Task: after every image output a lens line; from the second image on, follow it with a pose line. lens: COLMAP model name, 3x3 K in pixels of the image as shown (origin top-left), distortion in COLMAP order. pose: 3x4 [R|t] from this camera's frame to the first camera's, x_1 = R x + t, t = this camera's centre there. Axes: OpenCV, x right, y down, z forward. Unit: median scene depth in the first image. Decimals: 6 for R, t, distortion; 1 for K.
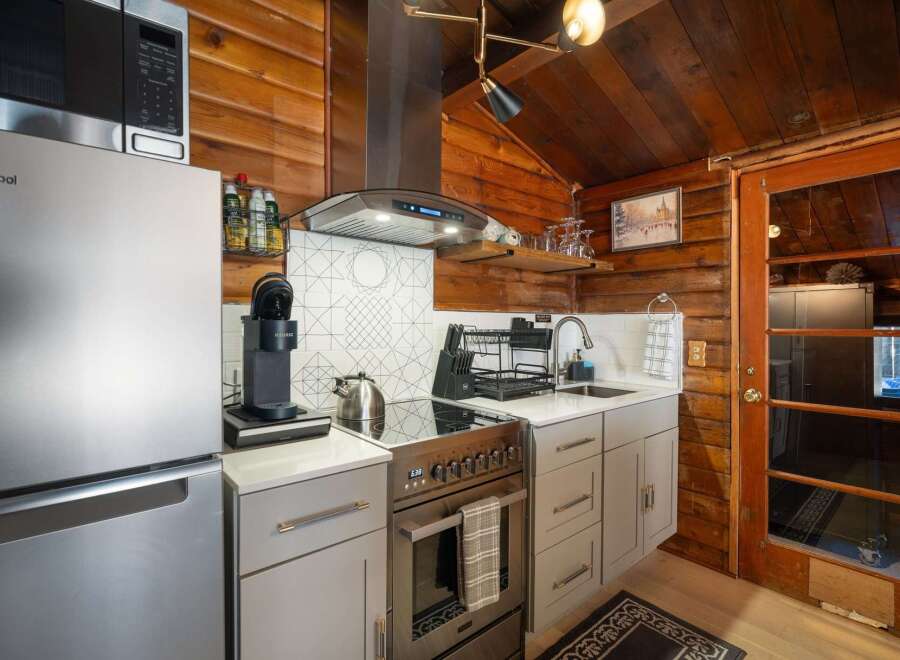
lens RADIAL K [[448.6, 0, 449.1], [0, 448.6, 327.9], [0, 0, 1]] dist [-0.009619, 0.005821]
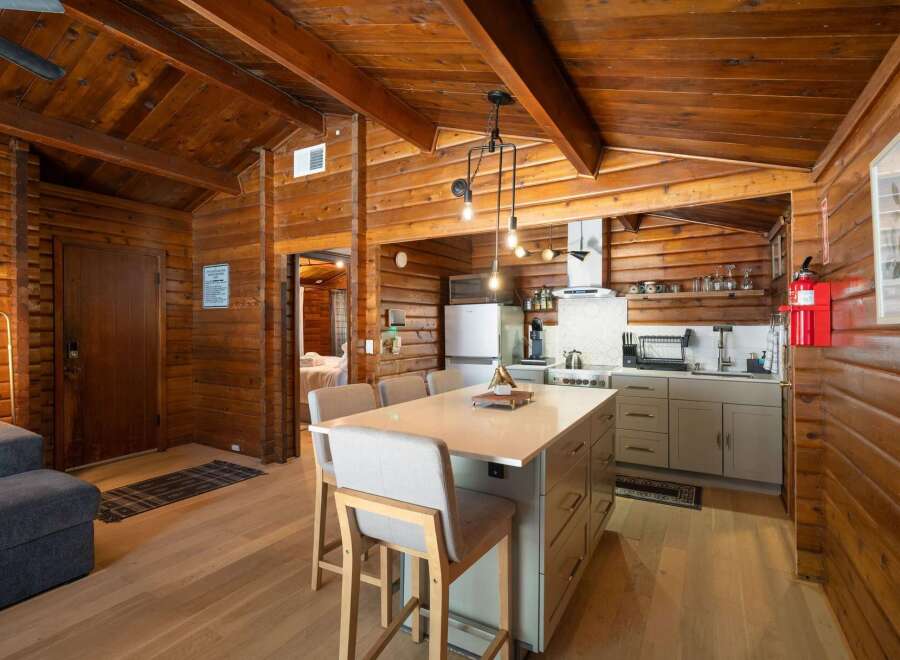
lens RADIAL K [[448.6, 0, 468.8], [0, 448.6, 325.7], [0, 0, 1]] dist [-0.009619, 0.005821]
pose [[0.367377, -0.004996, -0.930059, 1.678199], [-0.007500, 0.999937, -0.008334, -0.015440], [0.930042, 0.010038, 0.367316, -0.482579]]
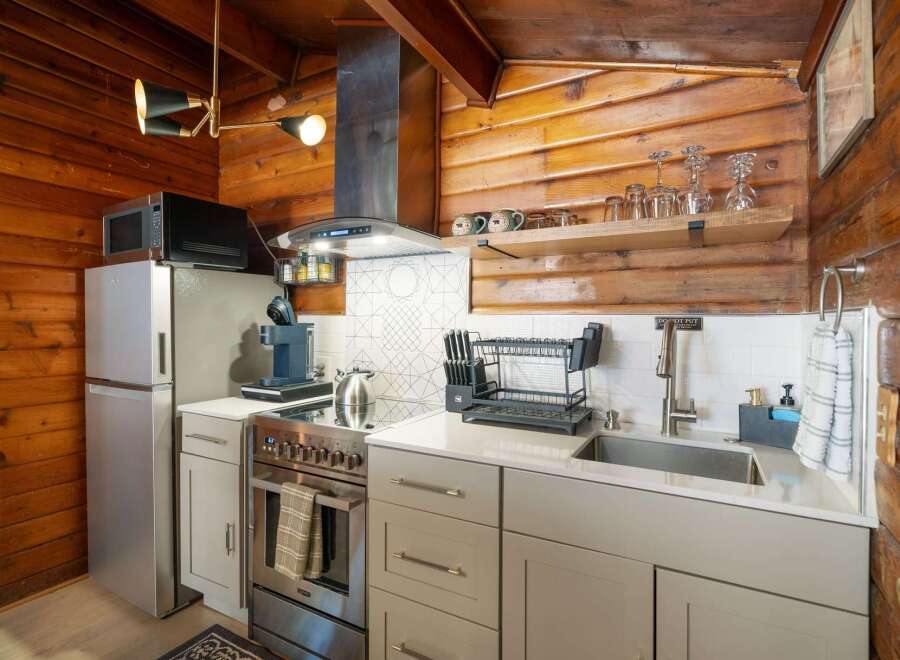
lens RADIAL K [[448.6, 0, 456.1], [0, 448.6, 326.2], [0, 0, 1]] dist [-0.009619, 0.005821]
pose [[0.362105, 0.003608, -0.932130, 0.845356], [-0.017645, 0.999840, -0.002985, -0.013334], [0.931970, 0.017529, 0.362110, 0.635162]]
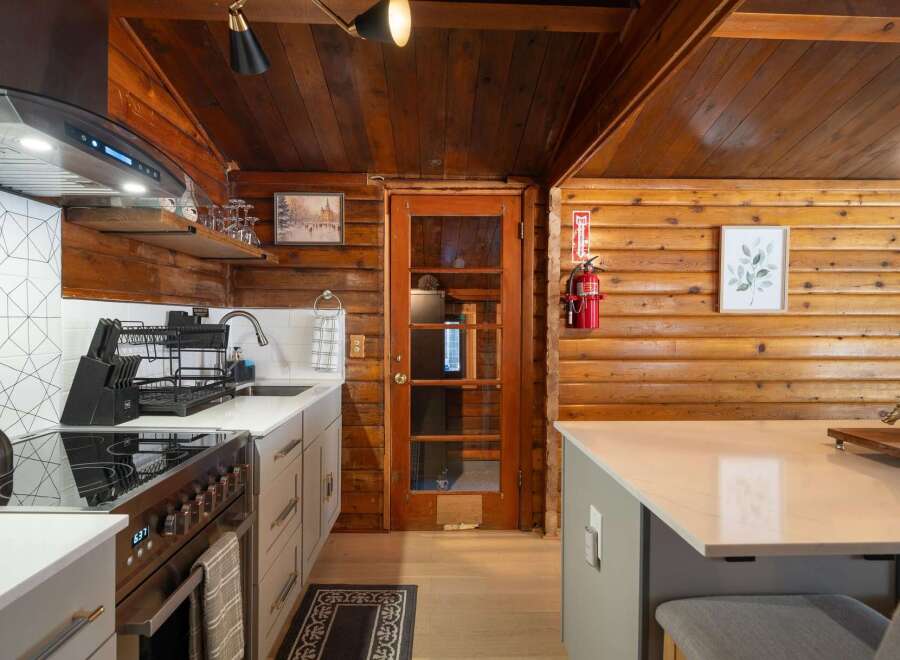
lens RADIAL K [[448.6, 0, 454.3], [0, 448.6, 327.4], [0, 0, 1]] dist [-0.009619, 0.005821]
pose [[0.626556, -0.009528, 0.779318, -0.188015], [0.001091, 0.999935, 0.011348, -0.002144], [-0.779375, -0.006260, 0.626526, 0.122450]]
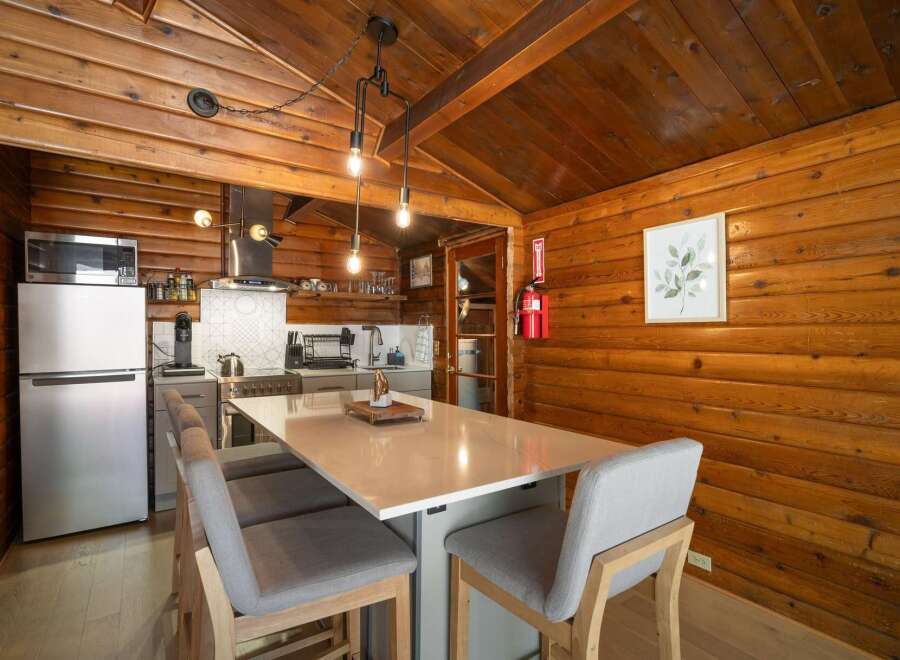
lens RADIAL K [[448.6, 0, 442.0], [0, 448.6, 338.1], [0, 0, 1]] dist [-0.009619, 0.005821]
pose [[0.994574, 0.004233, -0.103942, 0.851850], [-0.003346, 0.999956, 0.008708, 0.003011], [0.103974, -0.008313, 0.994545, -0.880509]]
